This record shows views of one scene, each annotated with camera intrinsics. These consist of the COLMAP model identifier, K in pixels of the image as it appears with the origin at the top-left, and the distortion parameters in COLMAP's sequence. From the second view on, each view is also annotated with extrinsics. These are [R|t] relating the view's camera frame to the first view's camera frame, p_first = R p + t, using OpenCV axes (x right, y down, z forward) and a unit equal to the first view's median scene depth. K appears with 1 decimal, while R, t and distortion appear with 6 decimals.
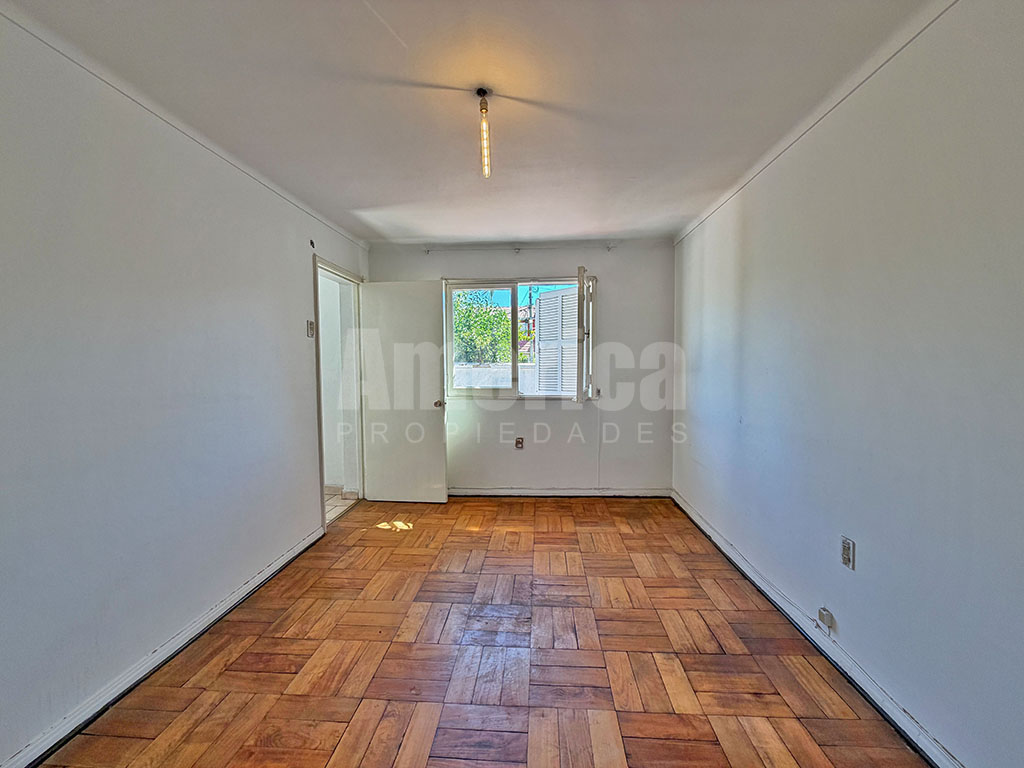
lens RADIAL K [[408.3, 0, 513.5], [0, 408.3, 382.0], [0, 0, 1]] dist [-0.000020, 0.000969]
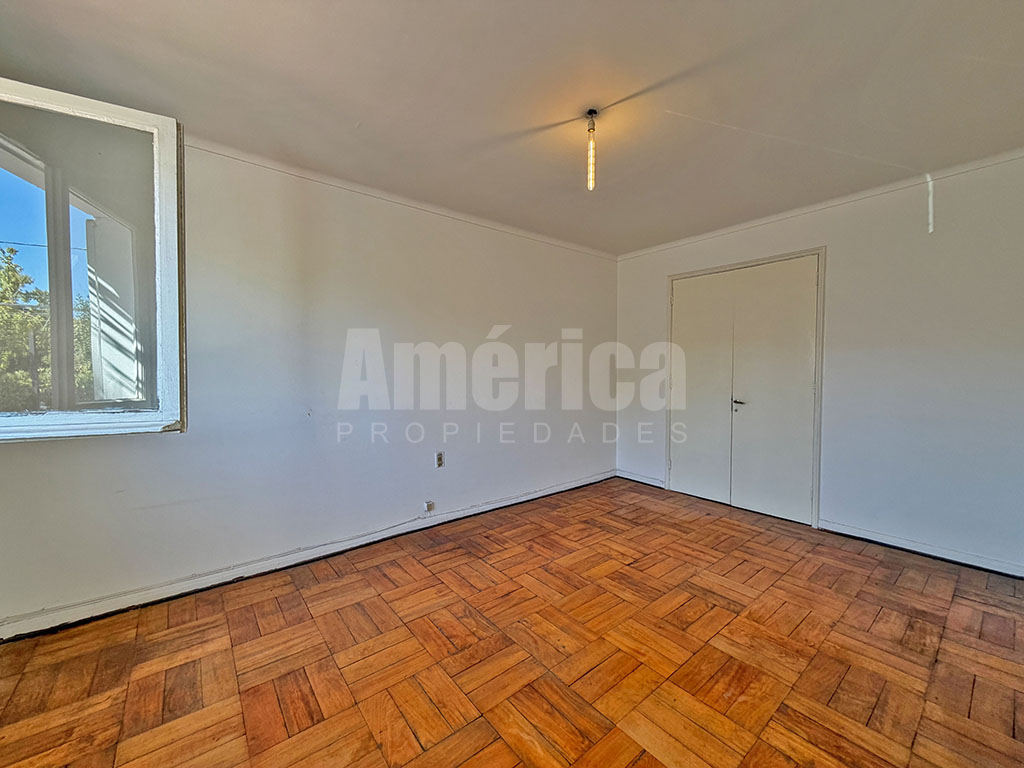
lens RADIAL K [[408.3, 0, 505.1], [0, 408.3, 379.6], [0, 0, 1]] dist [-0.000020, 0.000969]
pose [[-0.667812, -0.007030, 0.744297, -0.565495], [0.037822, 0.998343, 0.043364, -0.019072], [-0.743369, 0.057110, -0.666439, 1.440549]]
